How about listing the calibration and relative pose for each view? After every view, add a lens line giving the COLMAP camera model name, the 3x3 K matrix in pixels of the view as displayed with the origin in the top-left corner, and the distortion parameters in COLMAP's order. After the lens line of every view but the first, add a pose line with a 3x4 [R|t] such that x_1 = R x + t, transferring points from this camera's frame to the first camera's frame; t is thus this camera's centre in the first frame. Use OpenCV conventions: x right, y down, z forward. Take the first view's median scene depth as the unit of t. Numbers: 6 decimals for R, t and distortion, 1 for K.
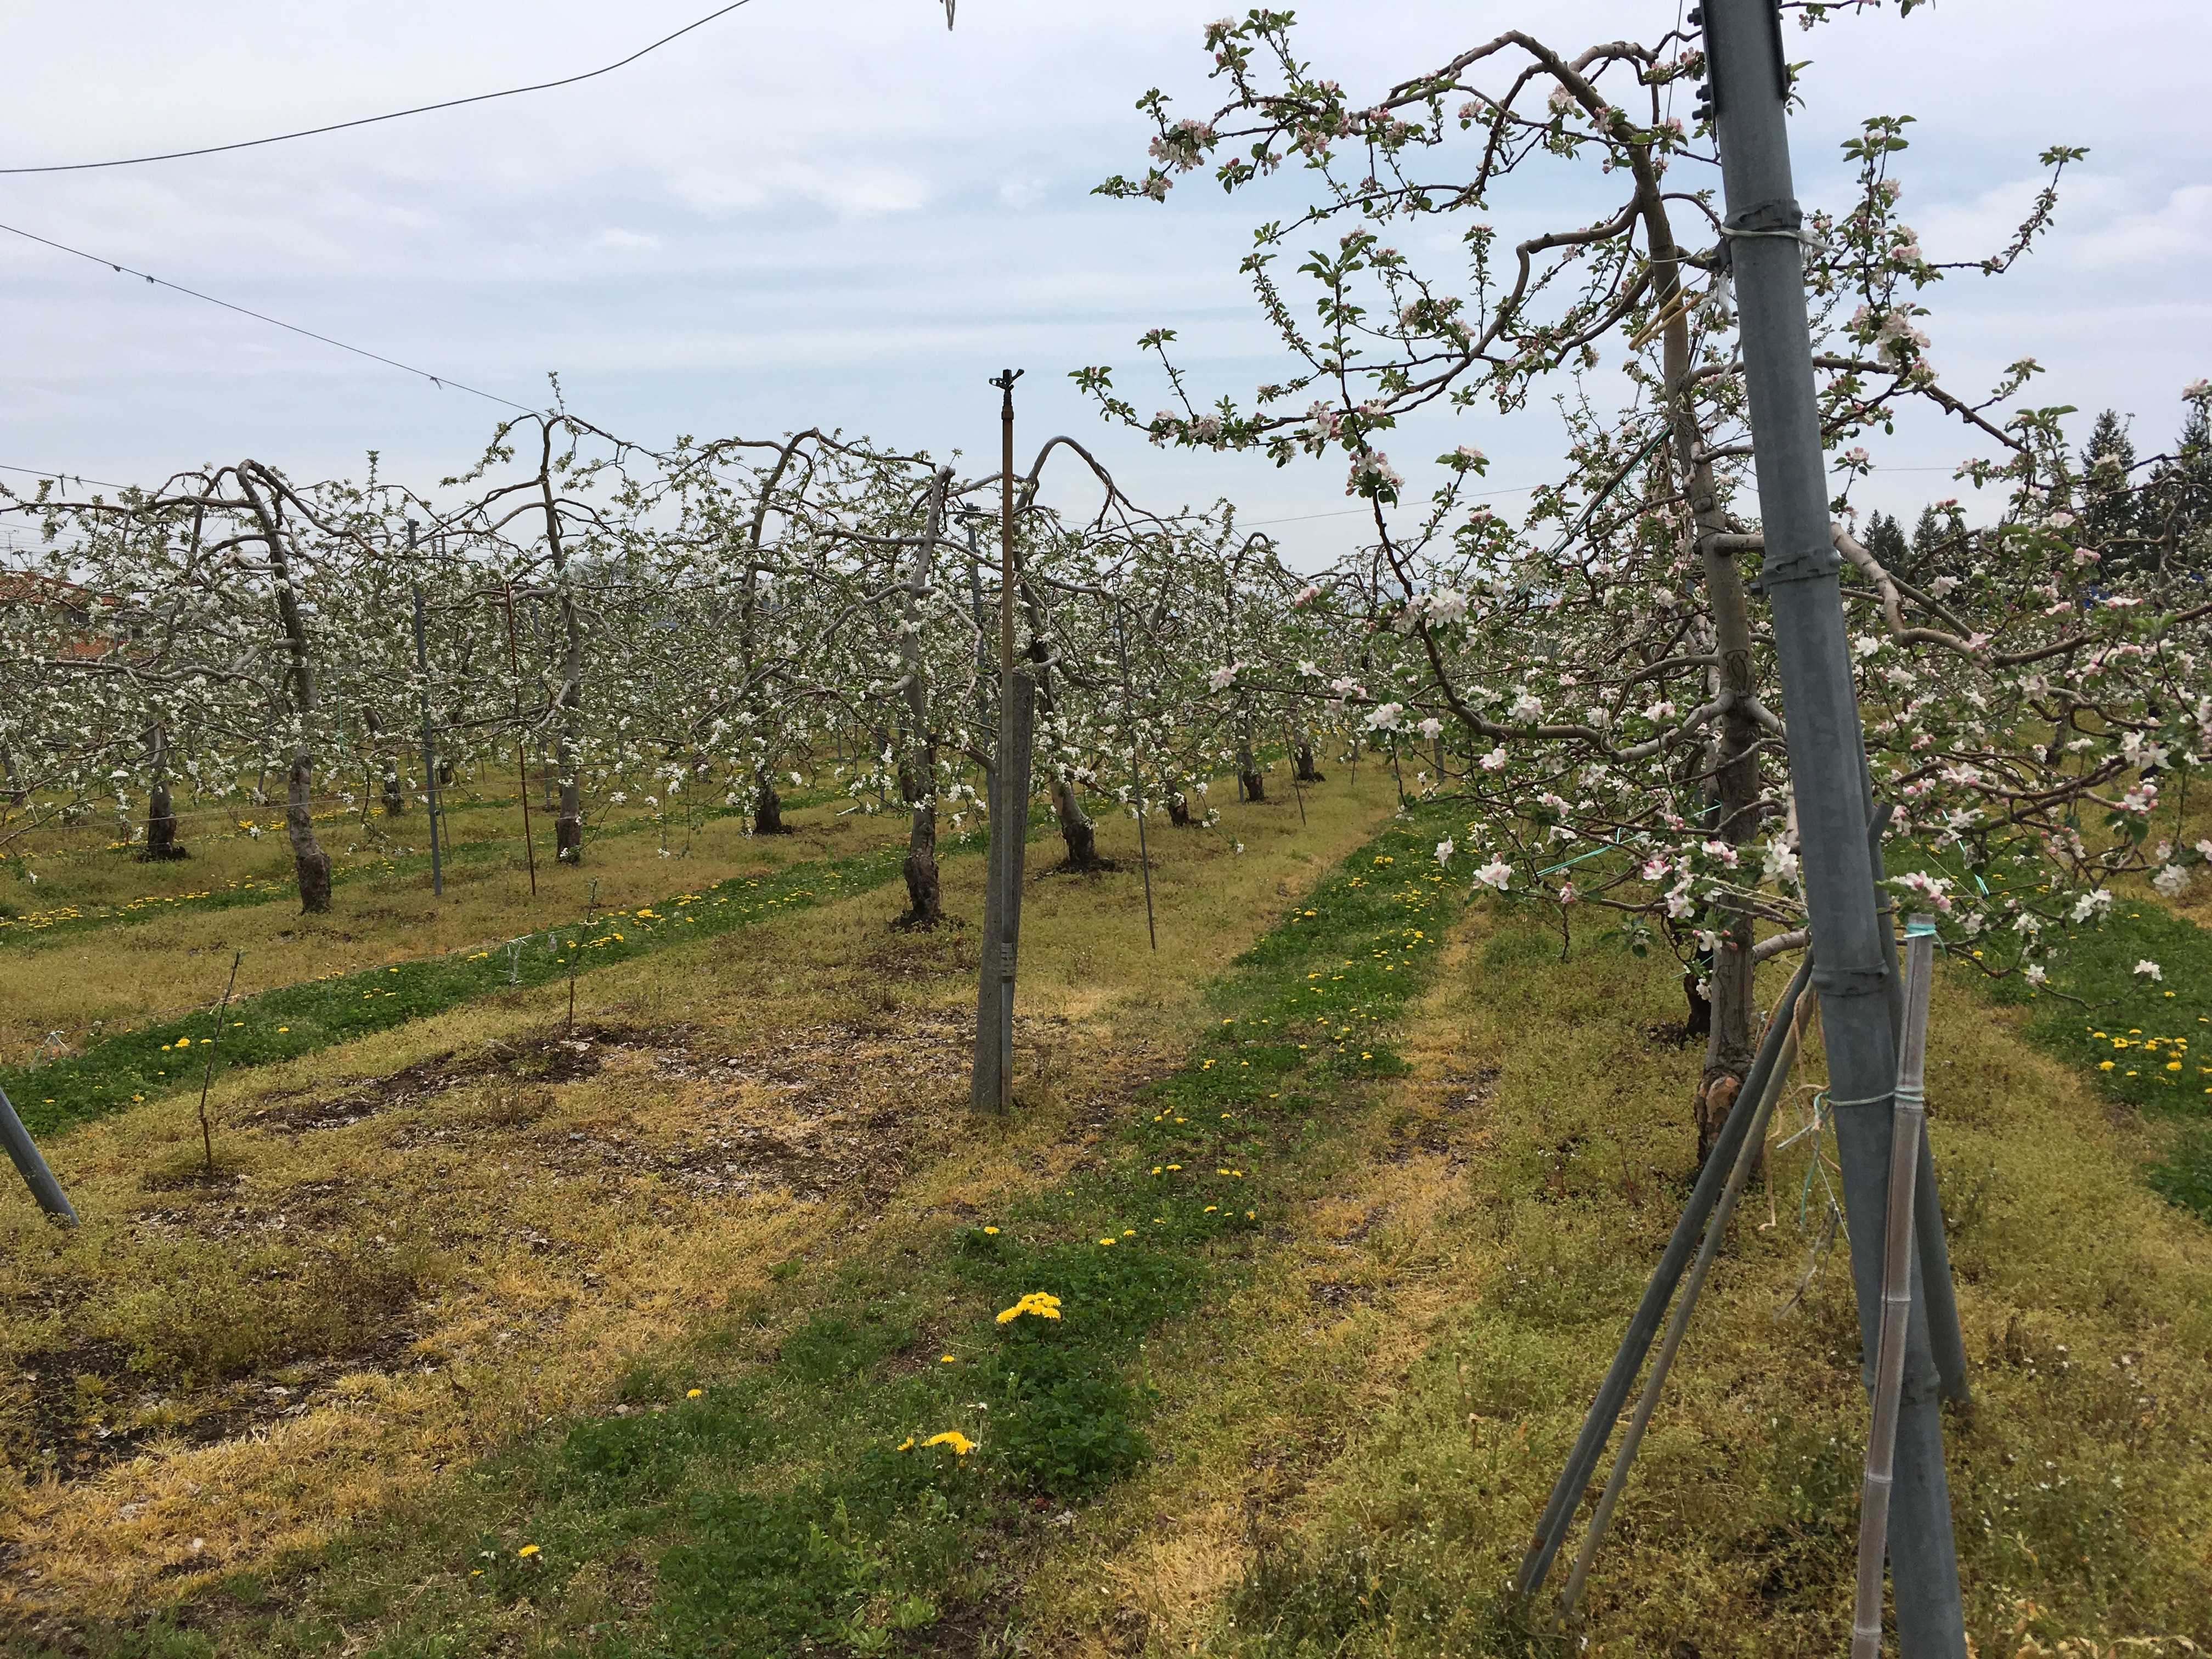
lens RADIAL K [[1919.8, 0, 1106.0], [0, 1919.8, 829.5], [0, 0, 1]] dist [0.084981, -0.113582]
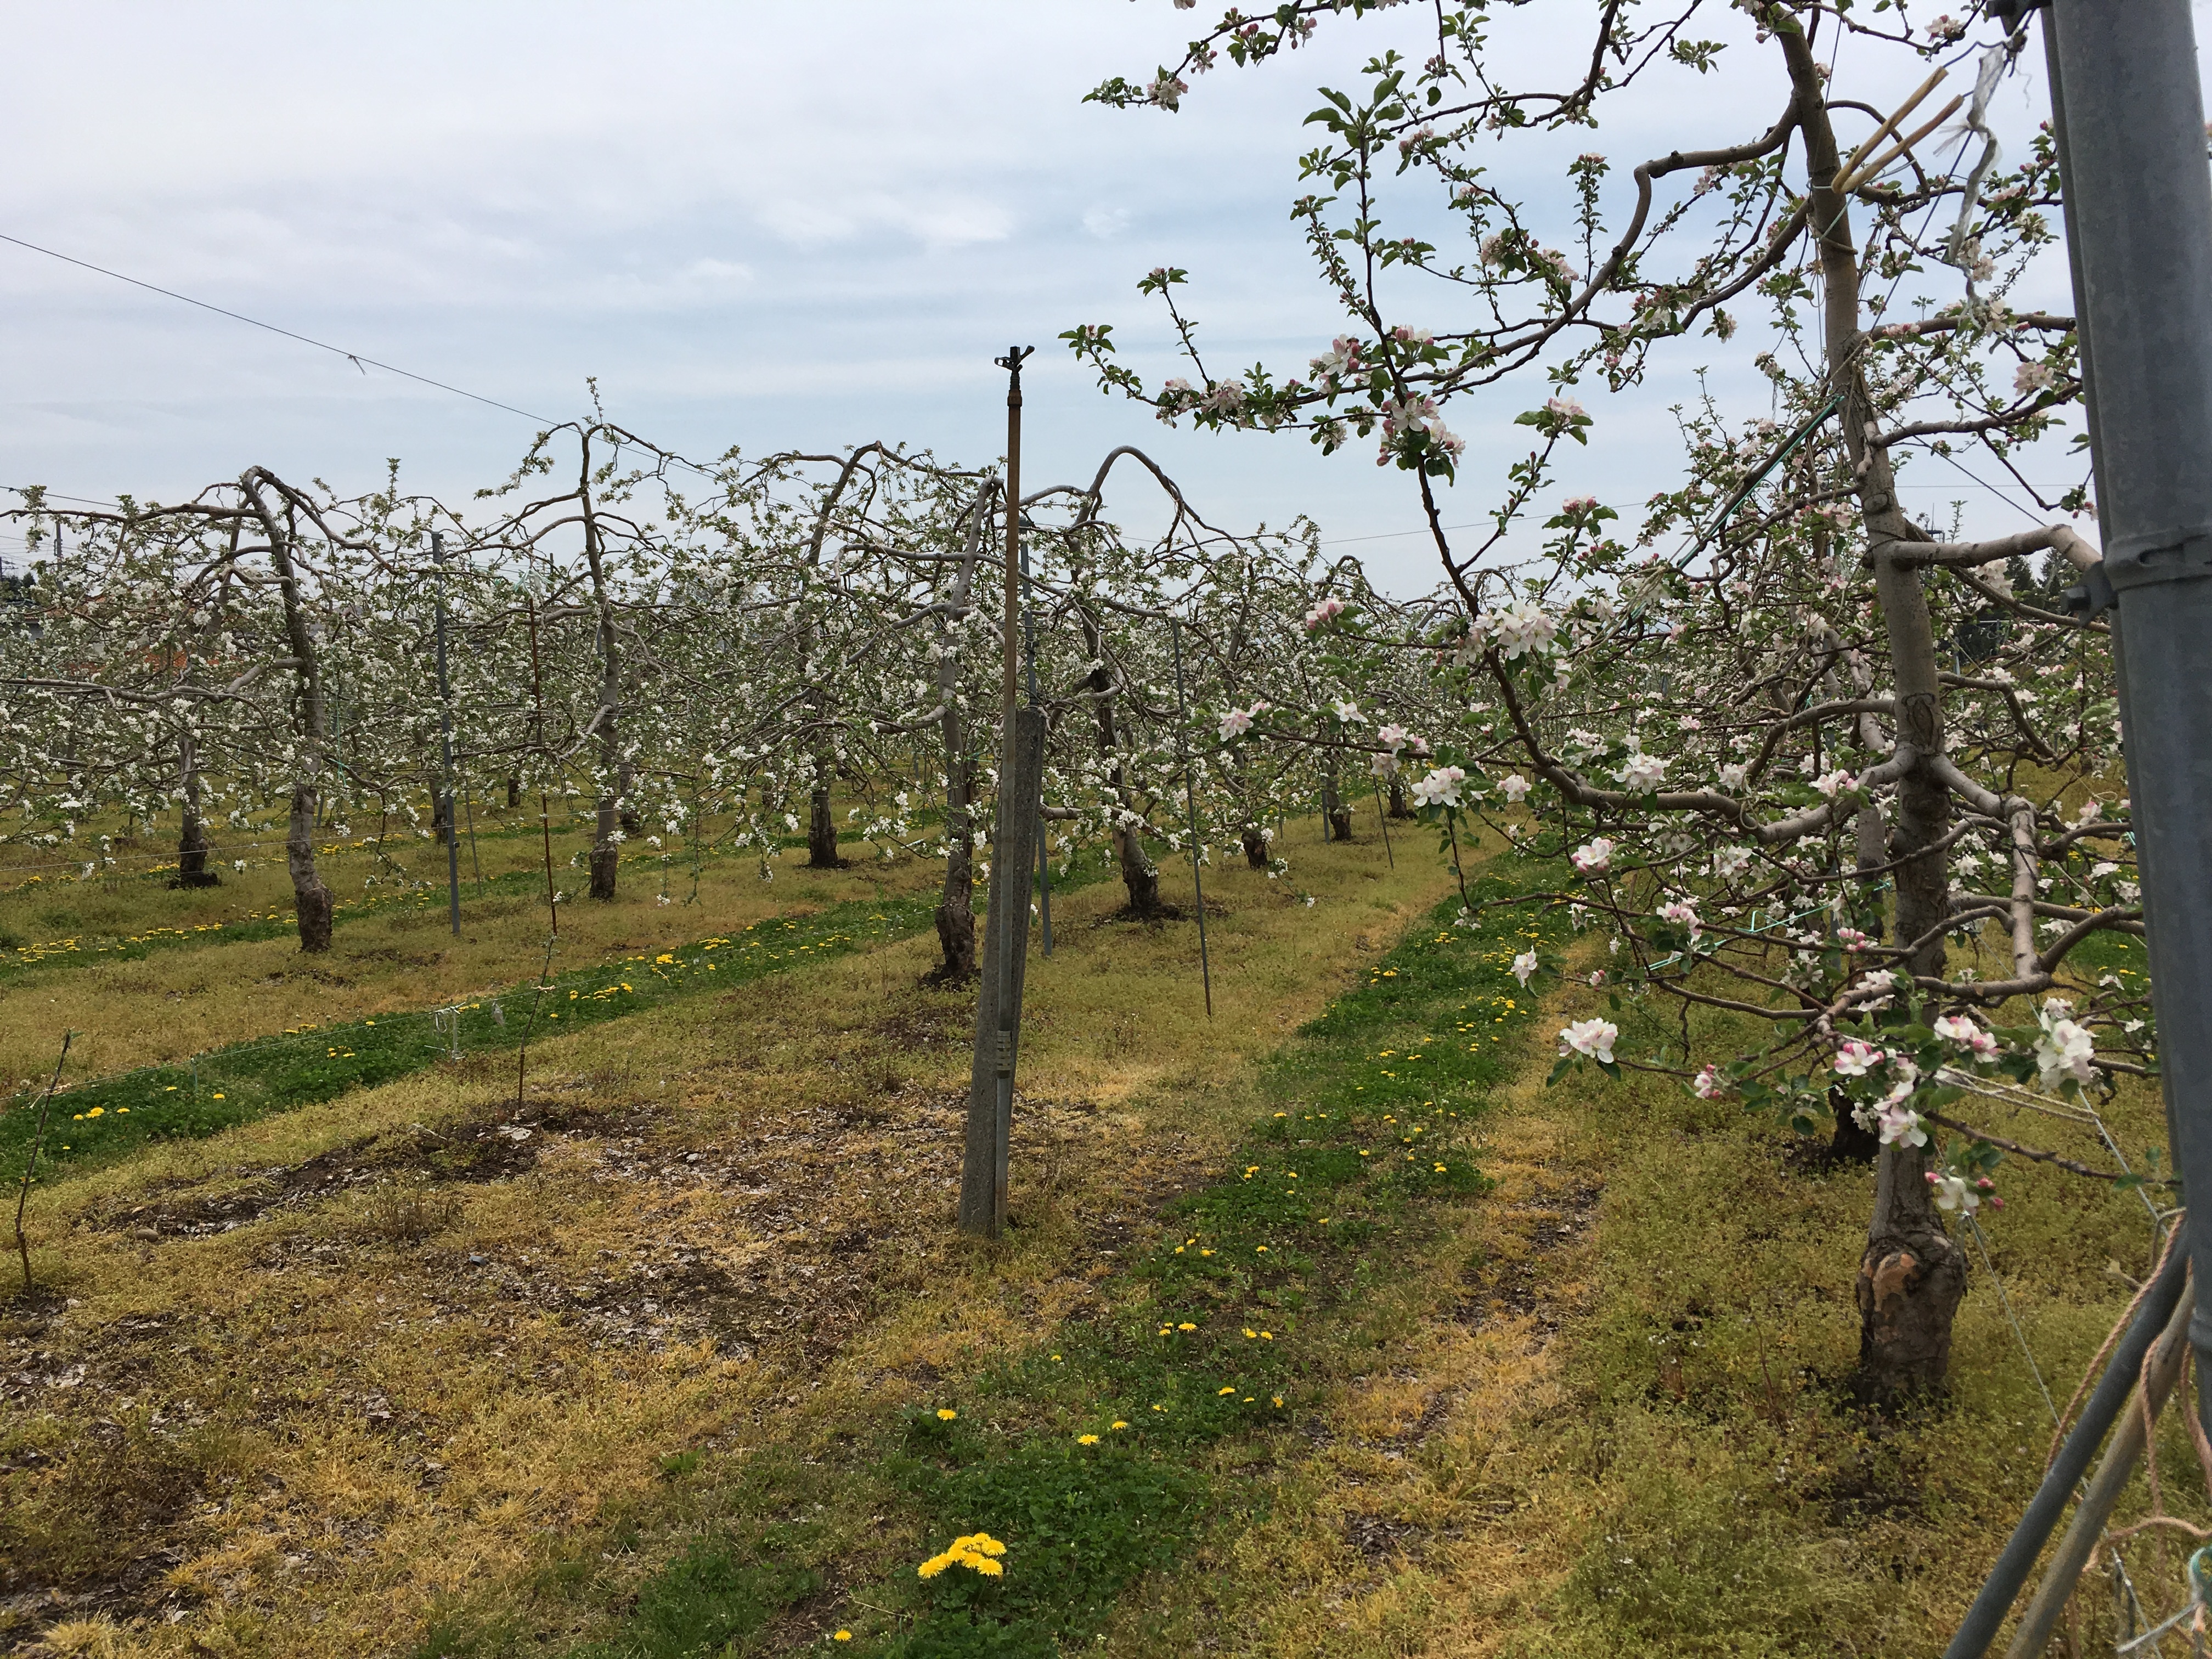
lens RADIAL K [[1919.8, 0, 1106.0], [0, 1919.8, 829.5], [0, 0, 1]] dist [0.084981, -0.113582]
pose [[0.998538, 0.015445, -0.051808, 0.035224], [-0.016149, 0.999782, -0.013201, -0.018311], [0.051593, 0.014018, 0.998570, 0.169259]]
